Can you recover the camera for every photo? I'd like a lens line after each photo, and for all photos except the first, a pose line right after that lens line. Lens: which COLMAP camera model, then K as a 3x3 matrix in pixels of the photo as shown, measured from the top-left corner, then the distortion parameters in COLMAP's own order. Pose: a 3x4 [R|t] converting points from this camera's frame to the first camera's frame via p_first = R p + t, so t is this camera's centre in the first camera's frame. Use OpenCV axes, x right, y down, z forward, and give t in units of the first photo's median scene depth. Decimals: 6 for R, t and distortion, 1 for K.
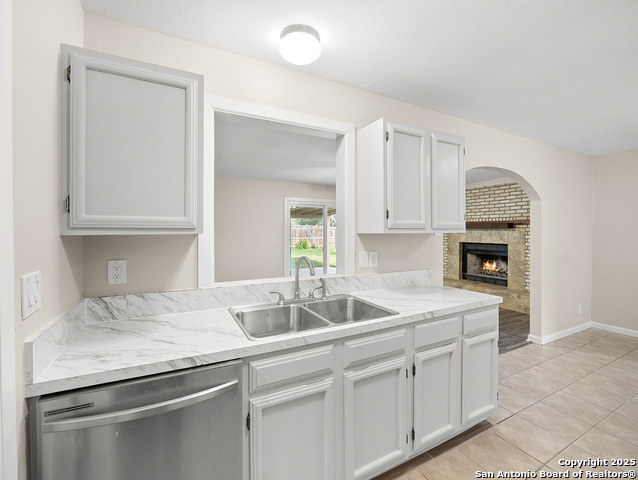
lens RADIAL K [[285.4, 0, 318.6], [0, 285.4, 236.3], [0, 0, 1]] dist [-0.018268, 0.002077]
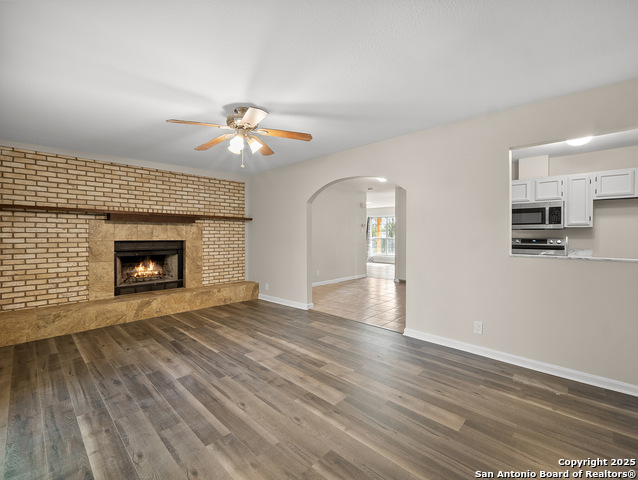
lens RADIAL K [[285.4, 0, 319.3], [0, 285.4, 237.4], [0, 0, 1]] dist [-0.018268, 0.002077]
pose [[-0.326431, -0.010517, 0.945163, -0.331493], [0.012991, 0.999794, 0.015611, 0.009467], [-0.945132, 0.017374, -0.326227, 0.869703]]
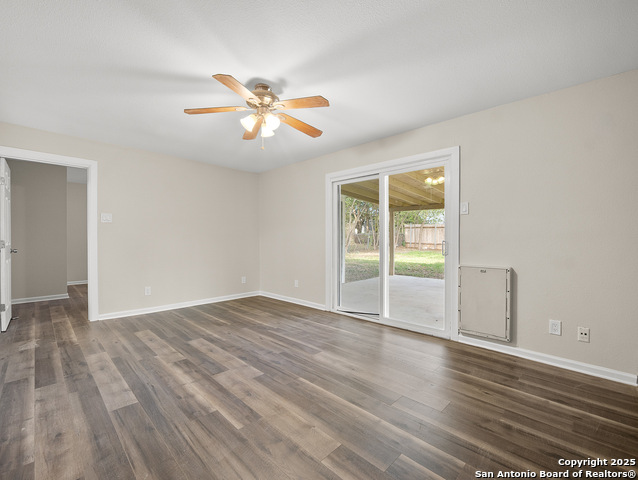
lens RADIAL K [[285.4, 0, 322.7], [0, 285.4, 246.0], [0, 0, 1]] dist [-0.018268, 0.002077]
pose [[0.316110, 0.024893, -0.948396, 0.617618], [-0.011133, 0.999684, 0.022529, 0.036197], [0.948657, 0.003437, 0.316288, 0.783607]]
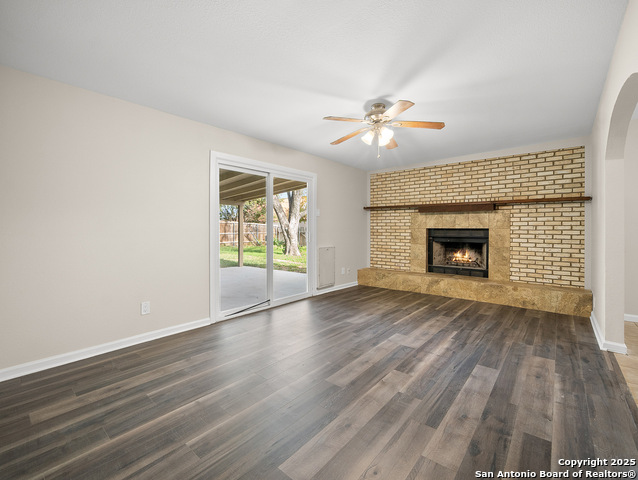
lens RADIAL K [[285.4, 0, 320.5], [0, 285.4, 233.3], [0, 0, 1]] dist [-0.018268, 0.002077]
pose [[0.923324, -0.005043, 0.383990, -0.139259], [0.005885, 0.999982, -0.001018, 0.039024], [-0.383978, 0.003199, 0.923337, 0.385085]]
